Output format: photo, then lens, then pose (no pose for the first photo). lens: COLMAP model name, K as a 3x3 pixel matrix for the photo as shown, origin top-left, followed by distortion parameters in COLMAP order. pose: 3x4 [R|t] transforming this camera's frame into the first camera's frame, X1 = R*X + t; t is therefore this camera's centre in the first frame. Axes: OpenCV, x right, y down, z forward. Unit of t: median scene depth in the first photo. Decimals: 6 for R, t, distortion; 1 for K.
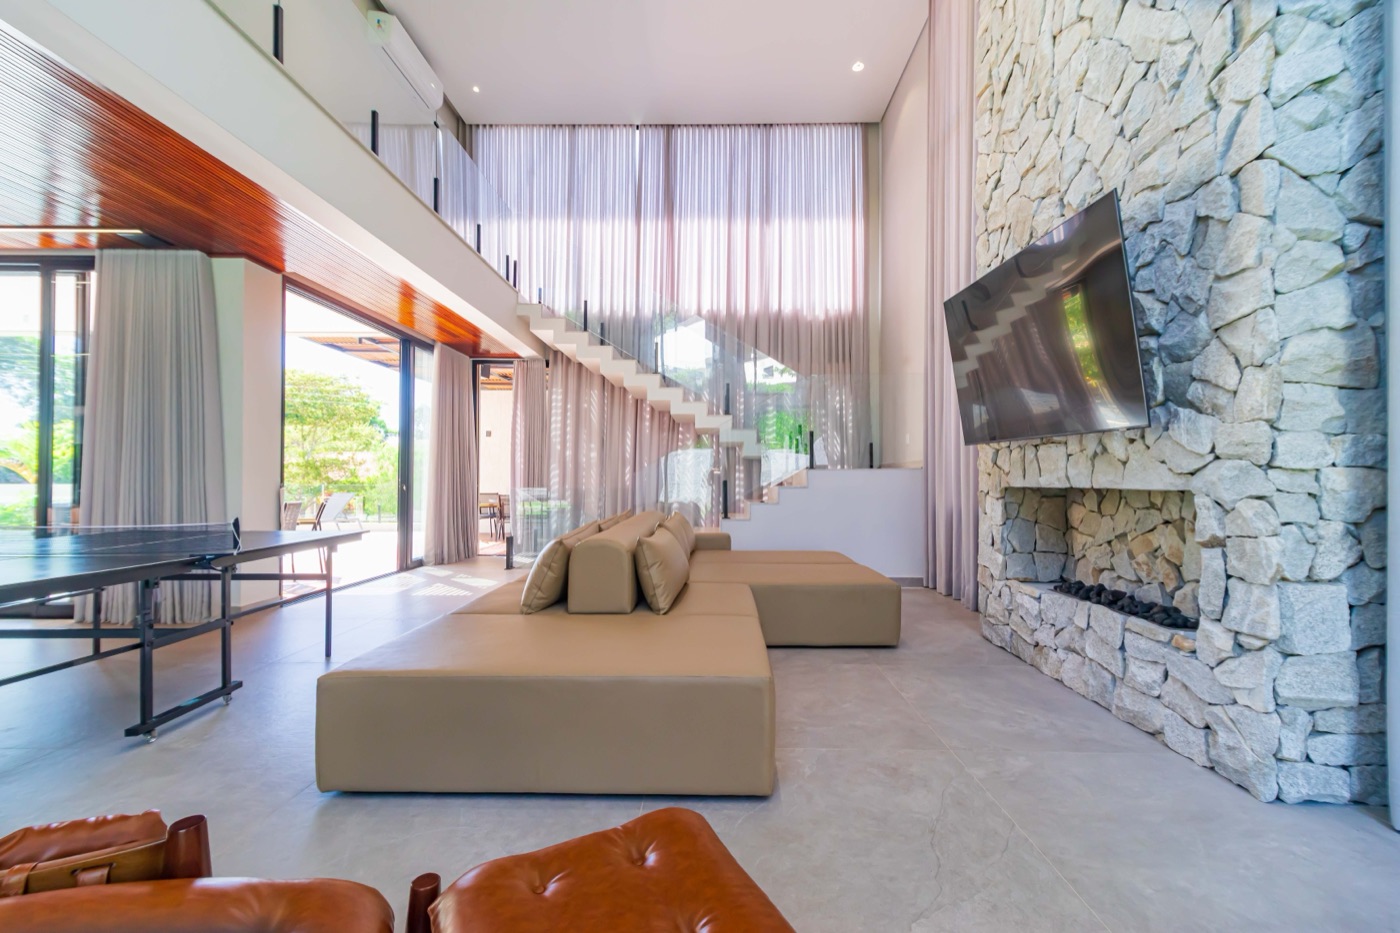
lens RADIAL K [[622.9, 0, 701.1], [0, 622.9, 474.1], [0, 0, 1]] dist [0.001135, -0.000030]
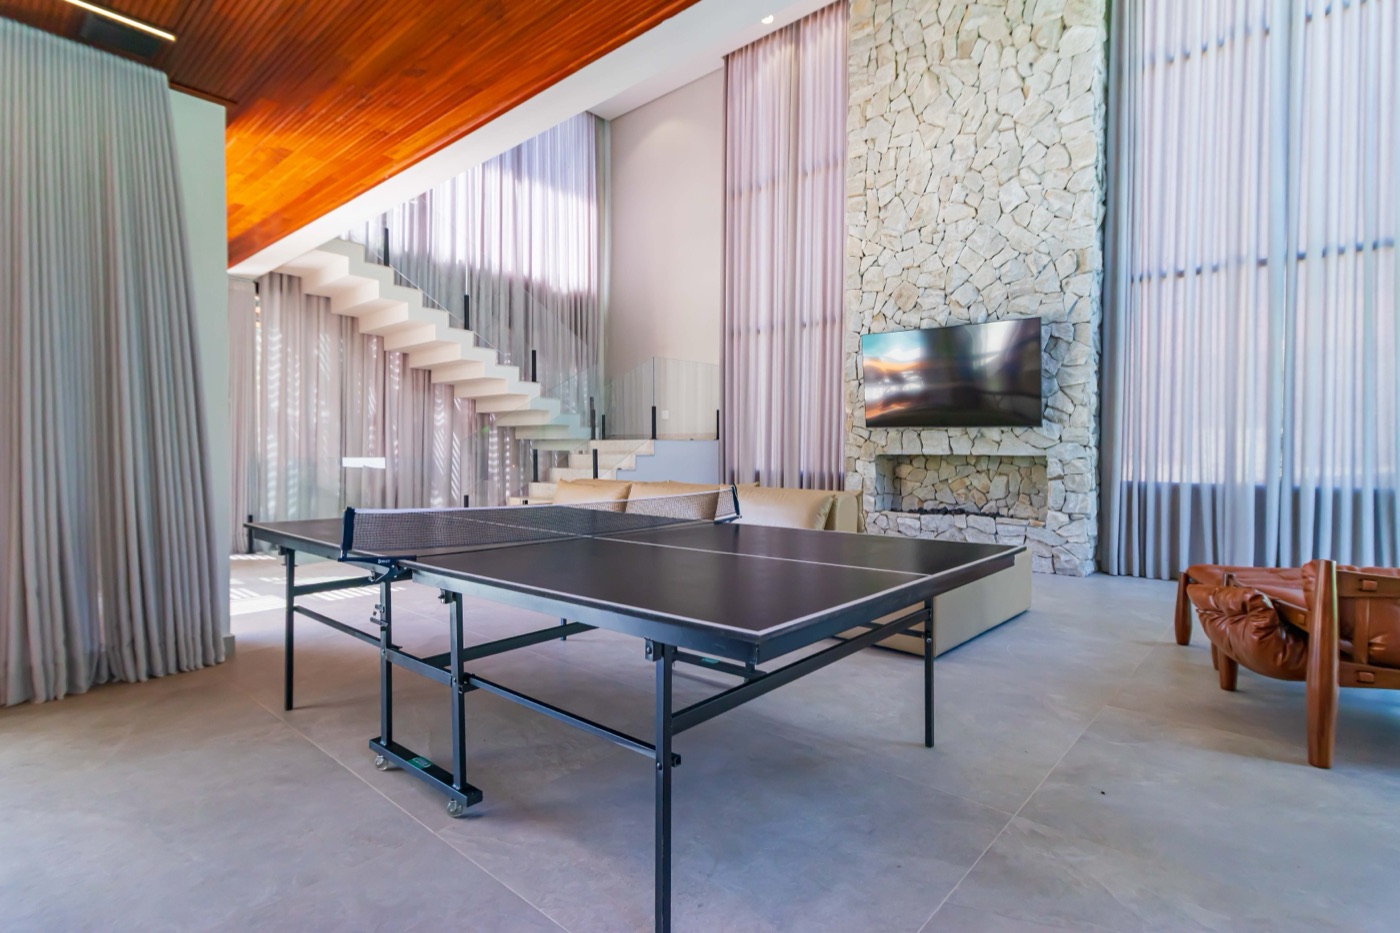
lens RADIAL K [[690.7, 0, 703.6], [0, 690.7, 462.4], [0, 0, 1]] dist [0.006711, 0.000121]
pose [[0.631044, -0.026290, 0.775301, -1.920612], [-0.000438, 0.999413, 0.034245, -0.034320], [-0.775747, -0.021950, 0.630663, 0.368958]]
